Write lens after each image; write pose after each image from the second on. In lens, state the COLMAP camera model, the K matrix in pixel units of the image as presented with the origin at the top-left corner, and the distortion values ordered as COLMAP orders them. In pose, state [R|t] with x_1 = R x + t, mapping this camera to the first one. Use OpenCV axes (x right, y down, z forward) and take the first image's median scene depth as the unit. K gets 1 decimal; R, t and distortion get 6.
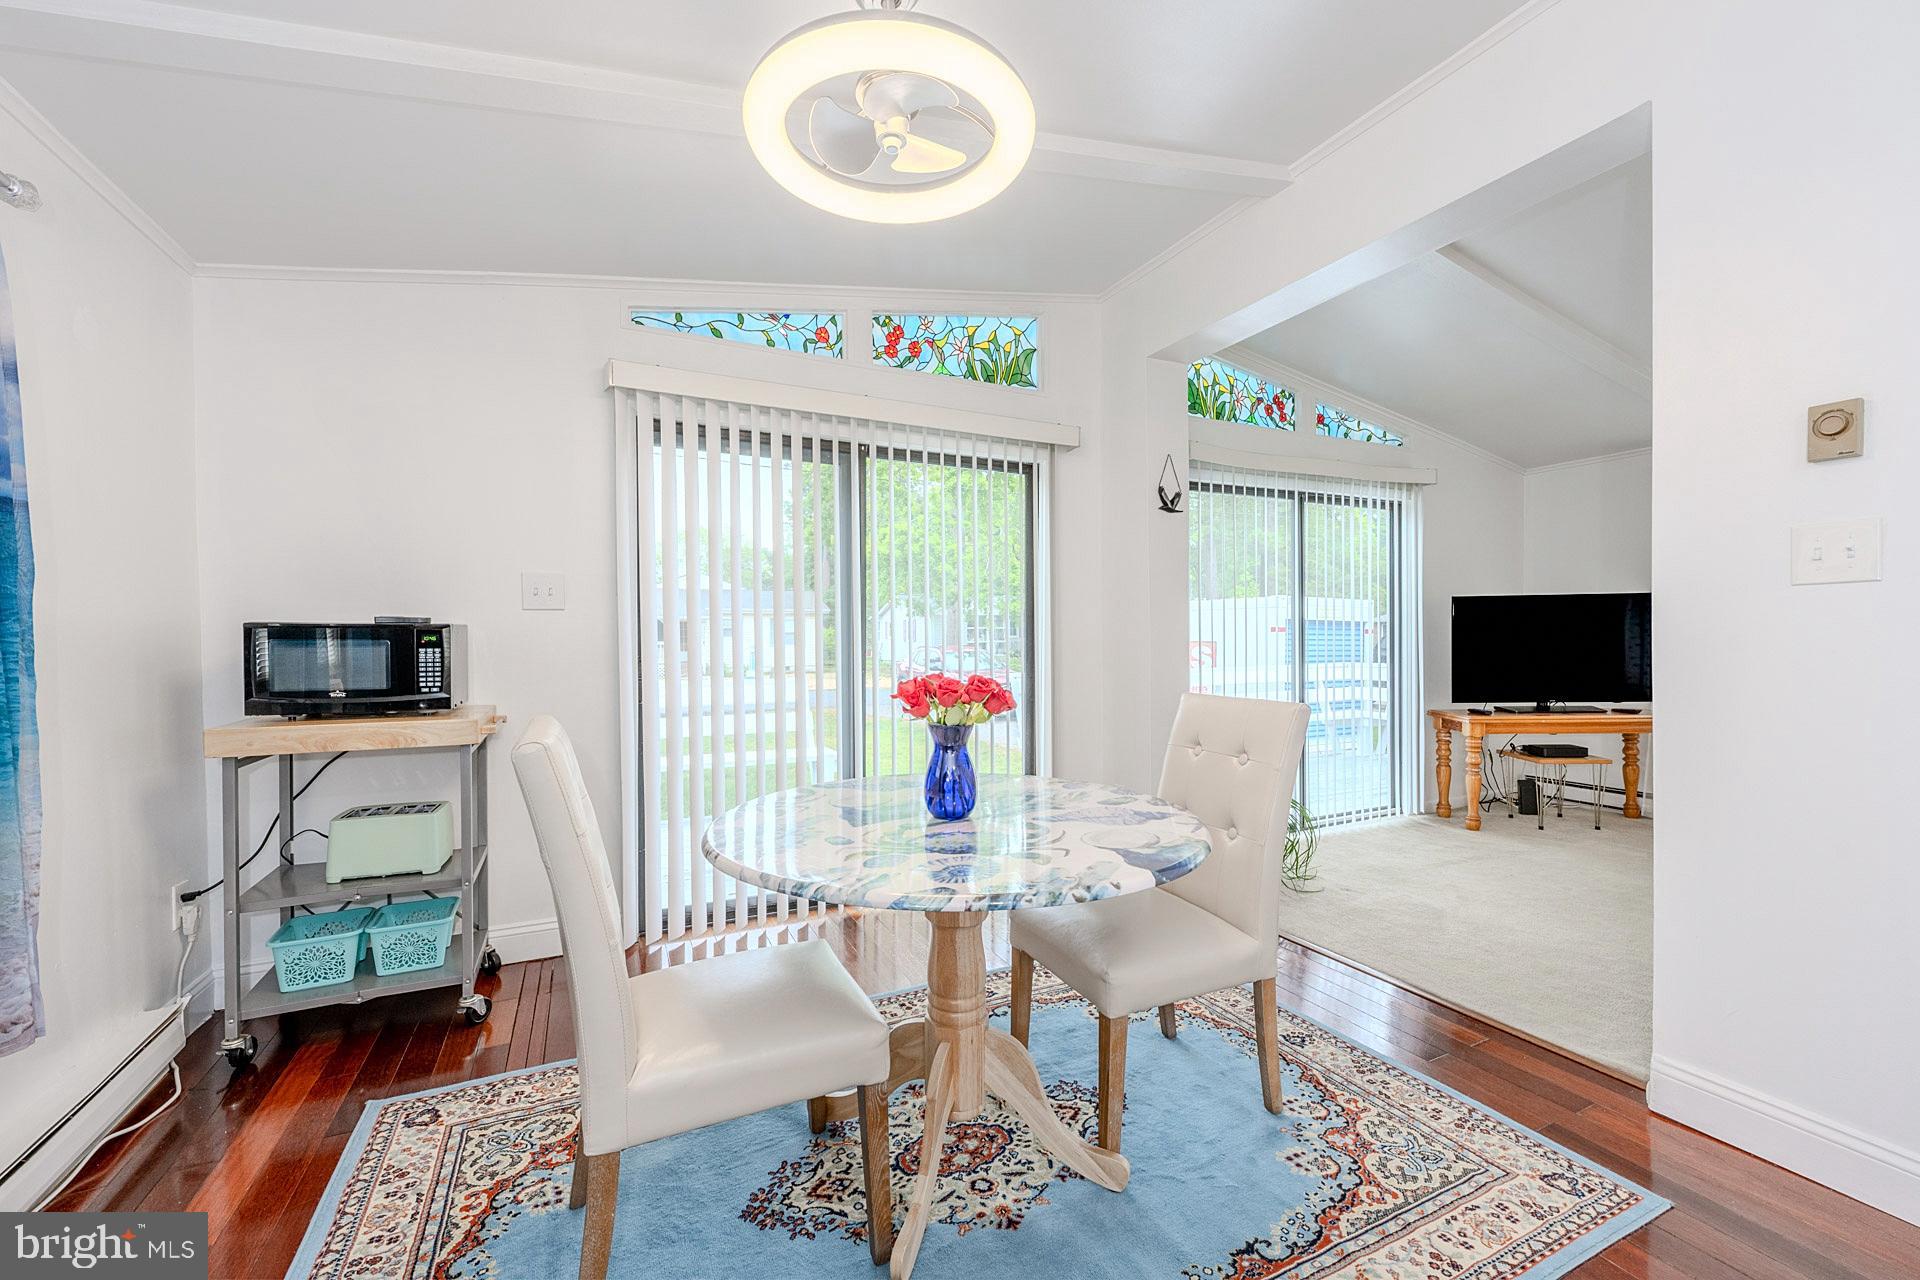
lens RADIAL K [[758.7, 0, 945.3], [0, 758.7, 644.6], [0, 0, 1]] dist [-0.008717, 0.000055]
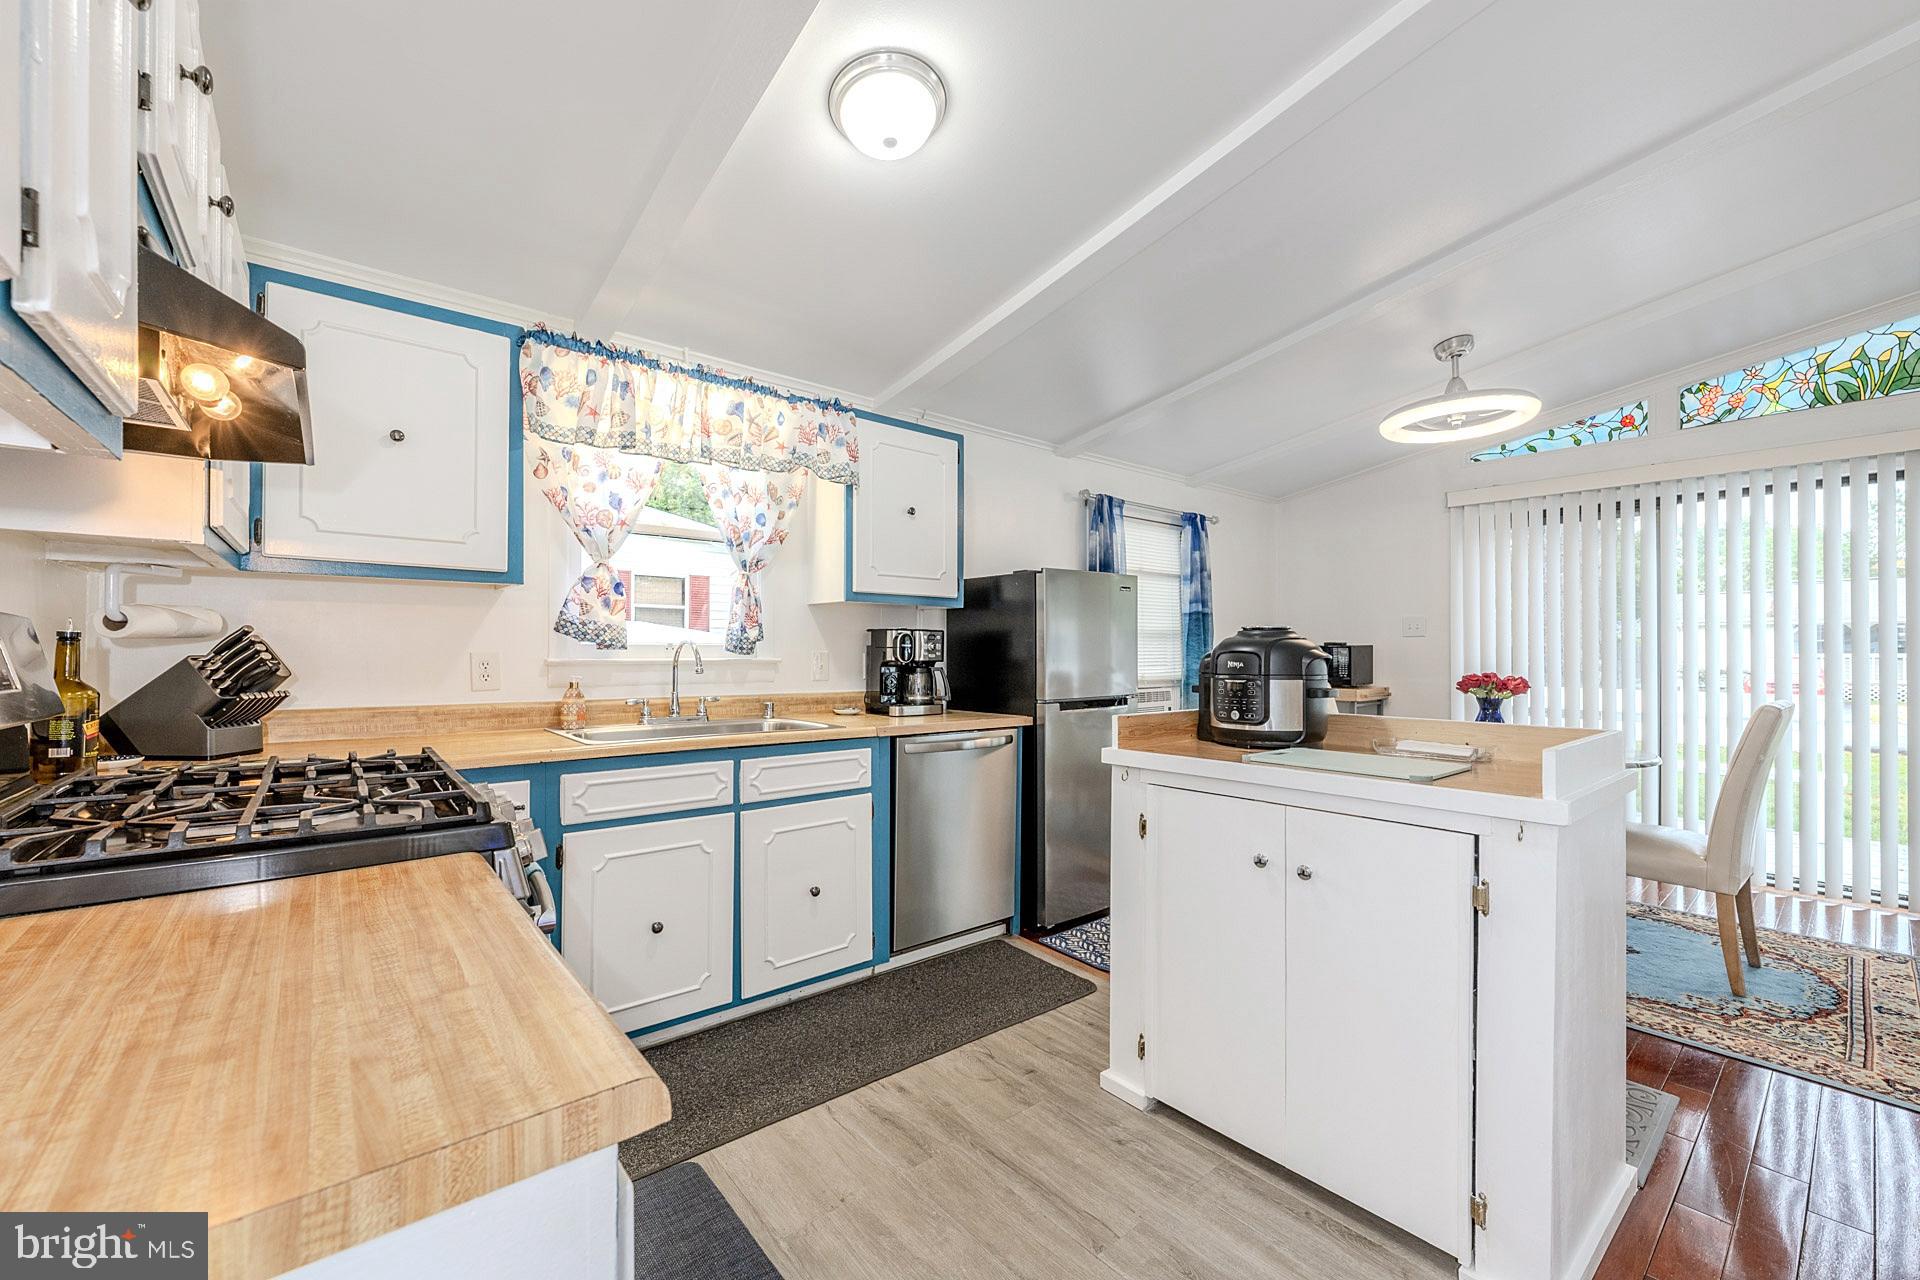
lens RADIAL K [[758.7, 0, 972.1], [0, 758.7, 645.6], [0, 0, 1]] dist [-0.008717, 0.000055]
pose [[0.263752, -0.000516, -0.964590, 0.785827], [-0.011805, 0.999923, -0.003762, -0.005670], [0.964518, 0.012379, 0.263726, -0.420615]]
